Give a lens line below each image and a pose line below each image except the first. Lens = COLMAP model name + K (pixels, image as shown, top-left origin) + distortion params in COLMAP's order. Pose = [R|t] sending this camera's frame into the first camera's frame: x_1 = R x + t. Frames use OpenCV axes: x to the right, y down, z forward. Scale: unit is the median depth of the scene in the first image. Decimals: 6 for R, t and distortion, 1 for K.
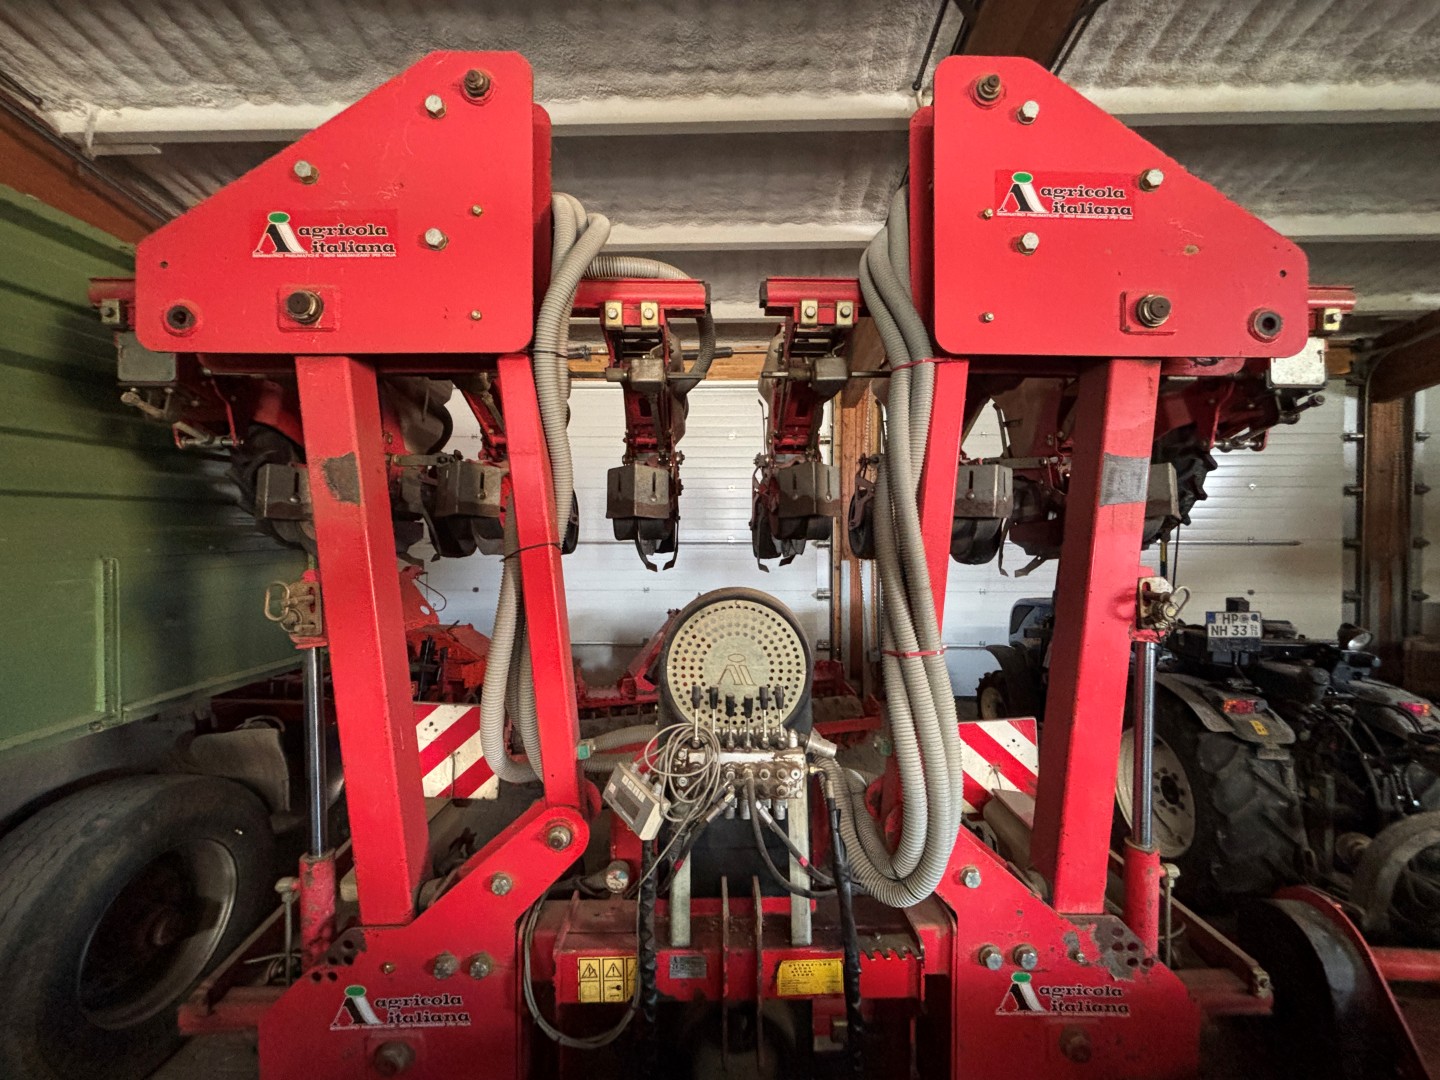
lens RADIAL K [[576.9, 0, 717.7], [0, 576.9, 536.6], [0, 0, 1]] dist [0.002648, 0.000188]
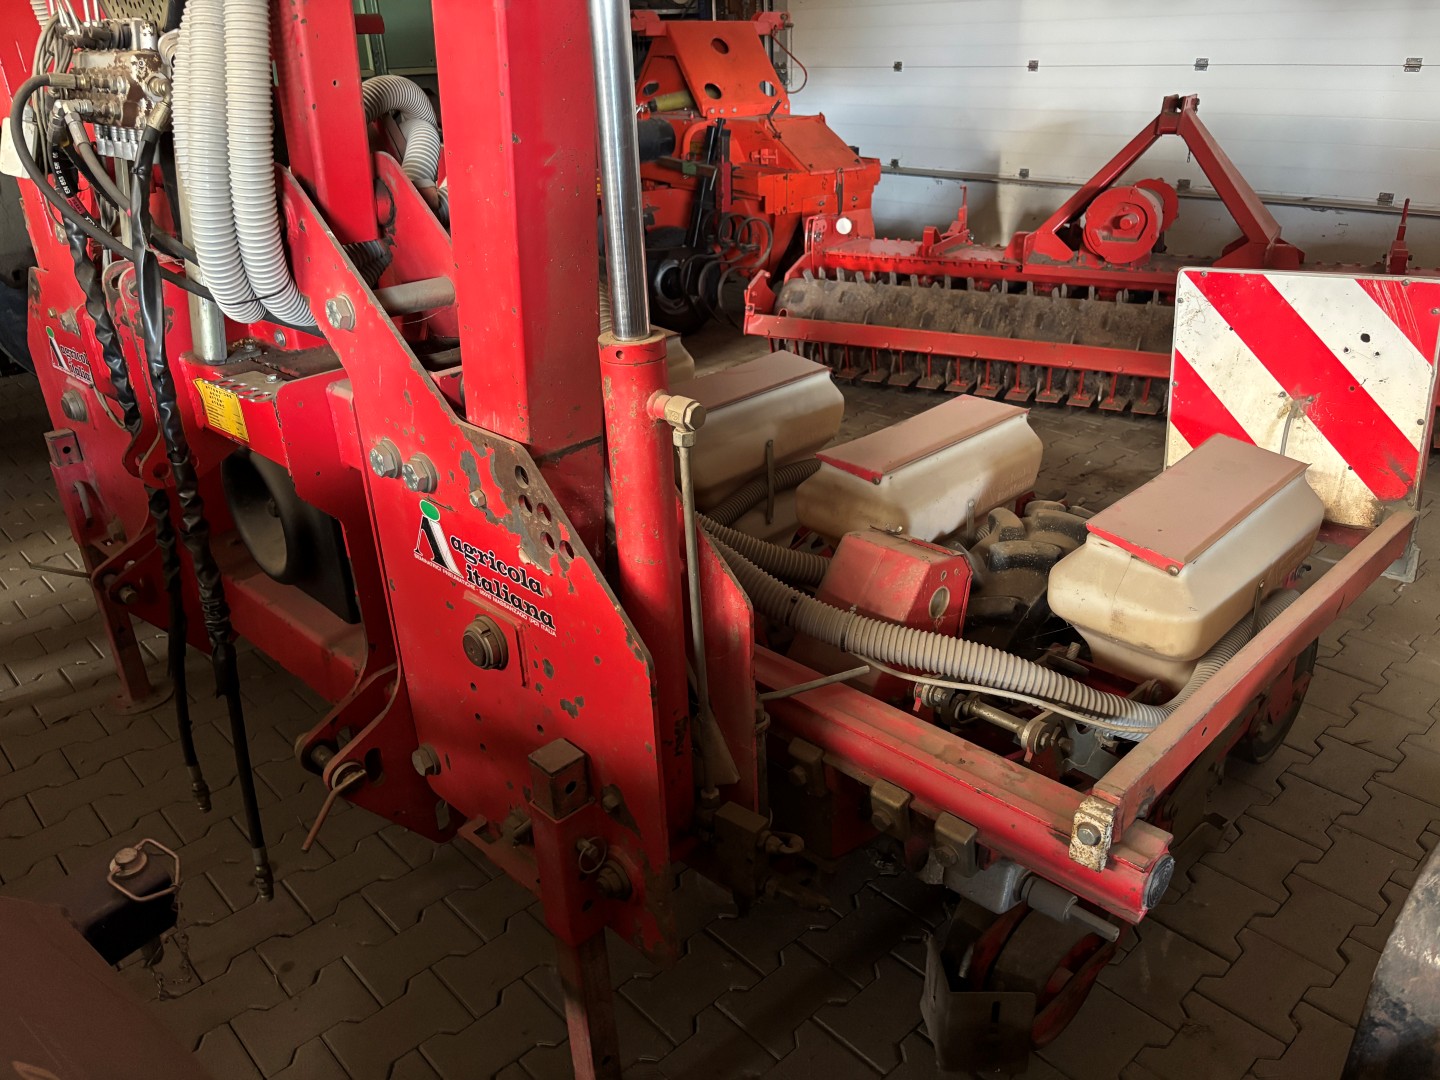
lens RADIAL K [[1102.4, 0, 721.3], [0, 1102.4, 538.8], [0, 0, 1]] dist [0.010547, 0.004014]
pose [[0.705950, 0.277581, -0.651601, 0.709543], [0.022839, 0.910600, 0.412657, 0.177764], [0.707894, -0.306197, 0.636498, 0.256490]]
